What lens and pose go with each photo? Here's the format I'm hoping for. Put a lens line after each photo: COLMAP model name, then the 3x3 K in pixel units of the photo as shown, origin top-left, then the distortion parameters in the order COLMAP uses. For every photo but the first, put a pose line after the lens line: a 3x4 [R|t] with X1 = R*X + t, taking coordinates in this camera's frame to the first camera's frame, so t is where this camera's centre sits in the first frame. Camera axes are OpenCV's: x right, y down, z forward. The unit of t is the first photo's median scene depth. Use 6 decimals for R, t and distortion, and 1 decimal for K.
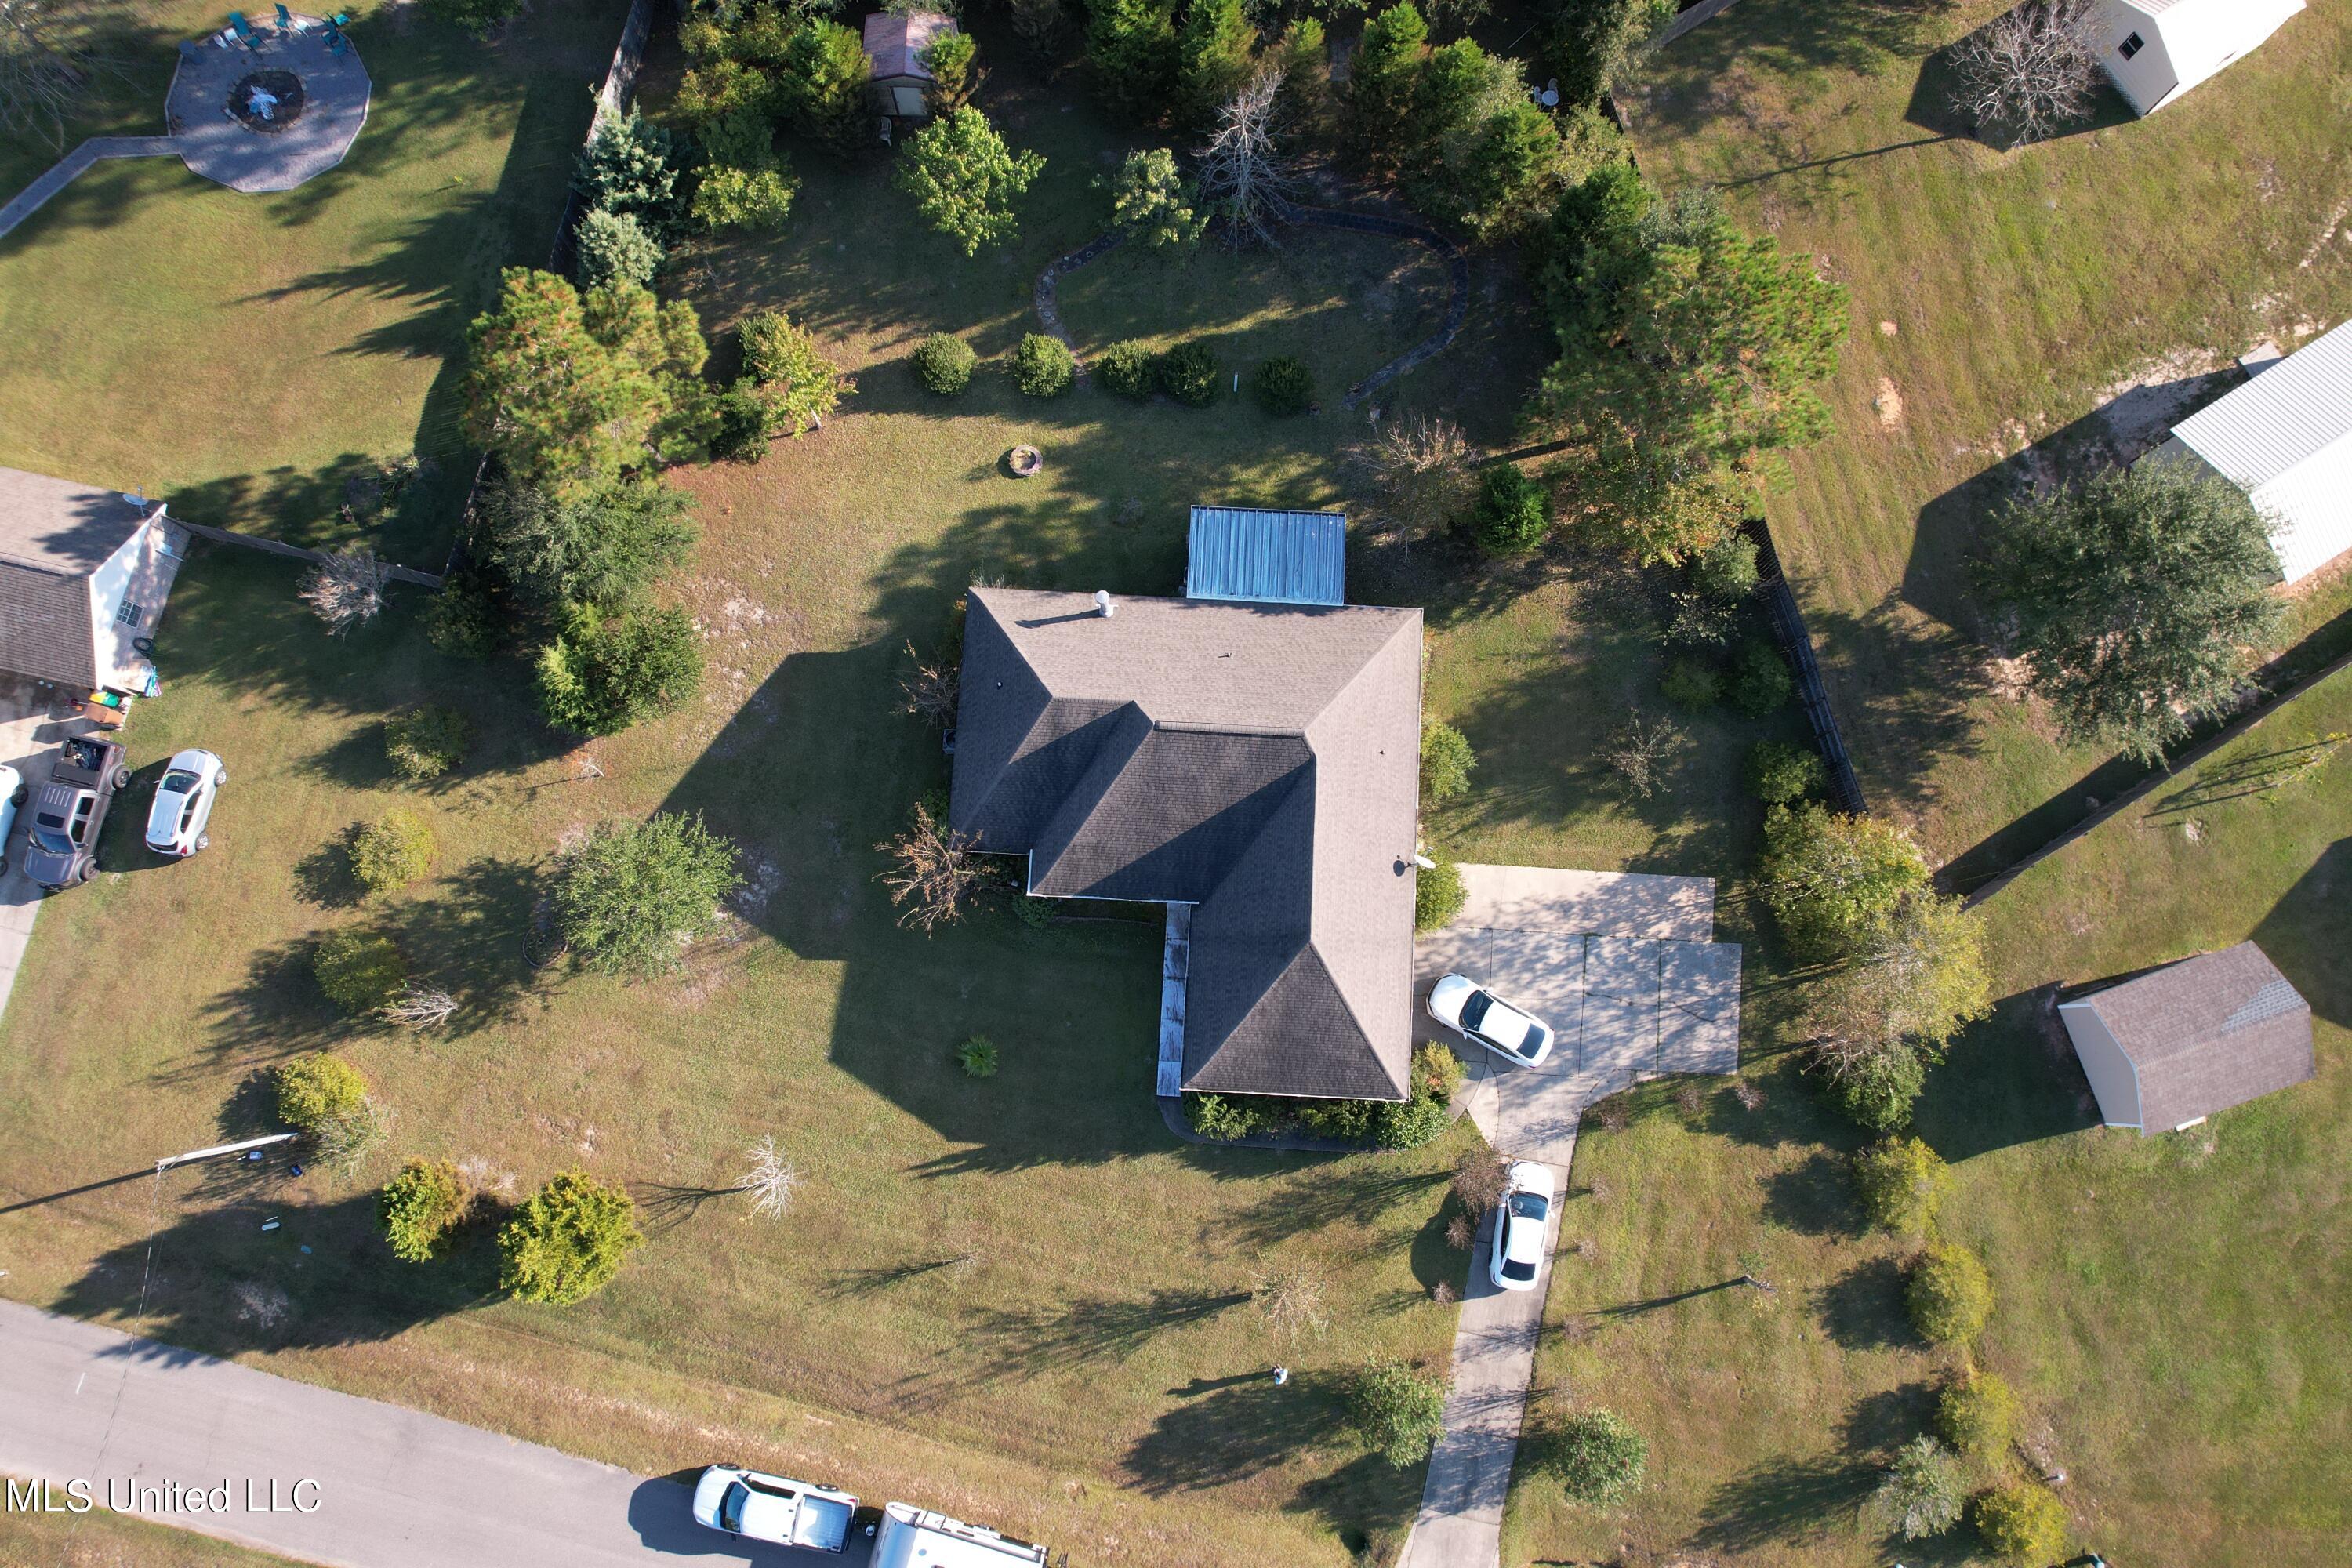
lens RADIAL K [[1588.2, 0, 1244.4], [0, 1588.2, 792.6], [0, 0, 1]] dist [-0.097499, 0.089978]
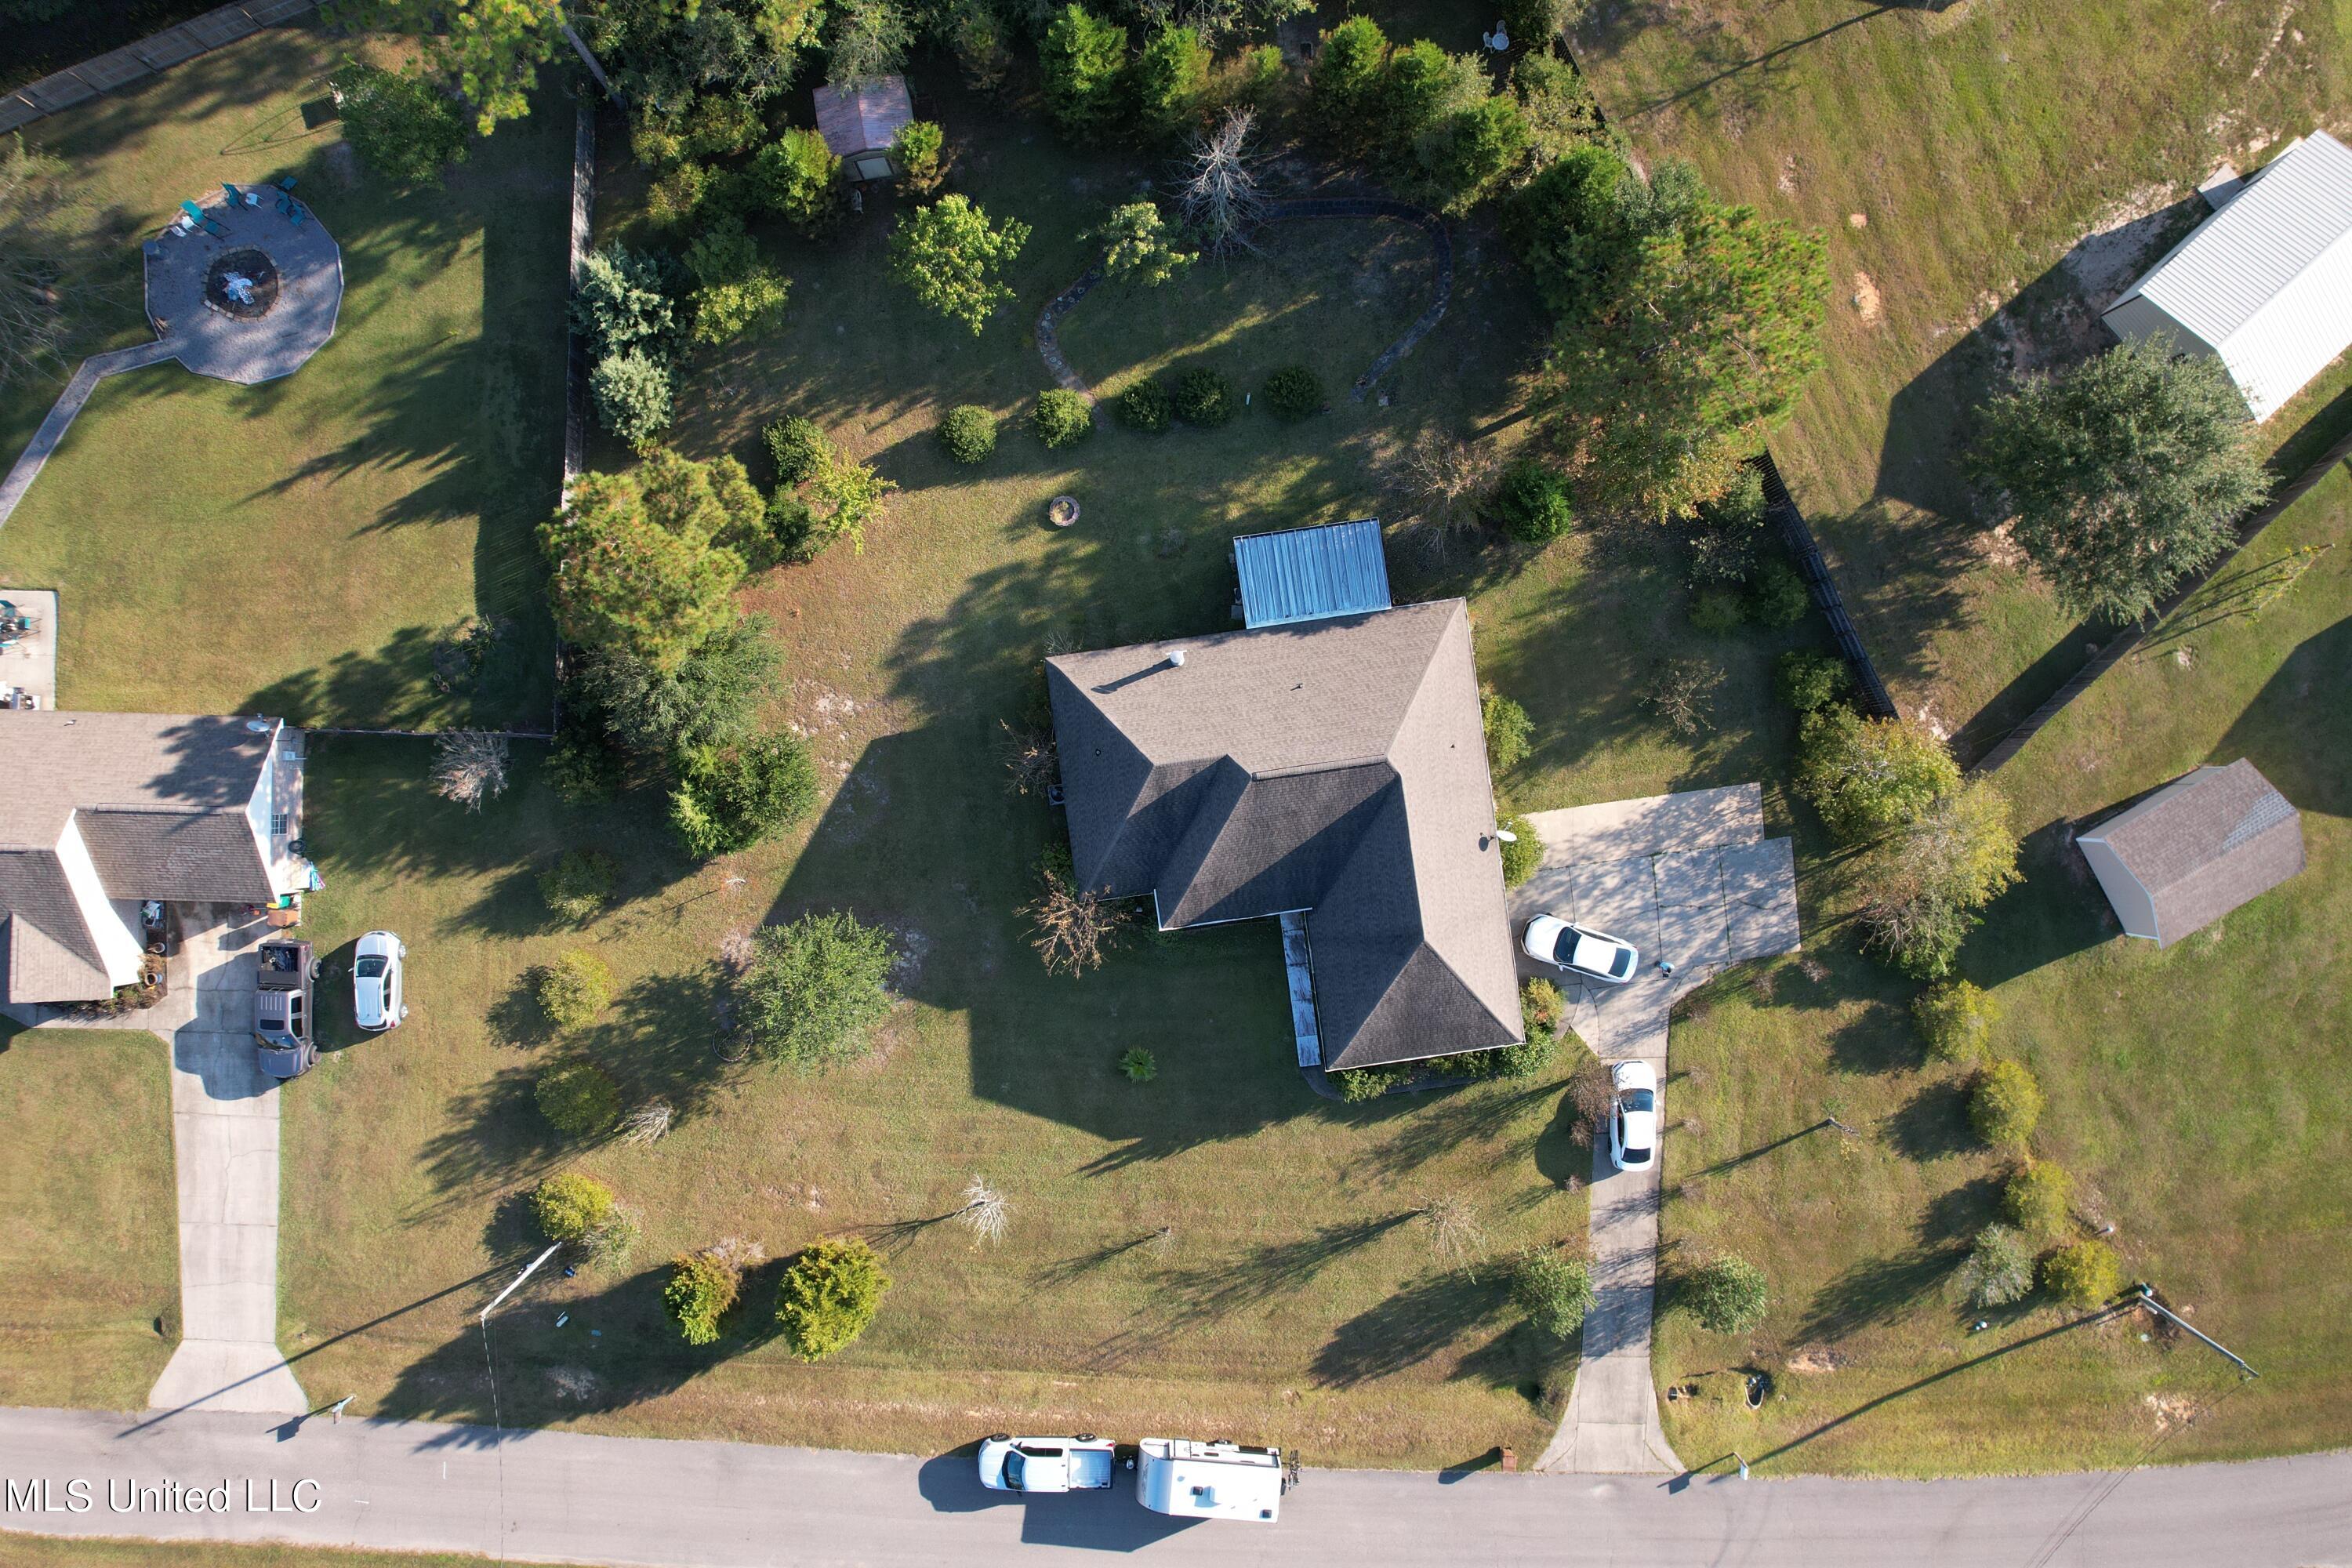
lens RADIAL K [[1588.2, 0, 1244.4], [0, 1588.2, 792.6], [0, 0, 1]] dist [-0.097499, 0.089978]
pose [[0.983146, -0.182784, -0.003670, -0.054392], [0.180060, 0.964629, 0.192535, -0.222193], [-0.031652, -0.189951, 0.981283, -0.071140]]
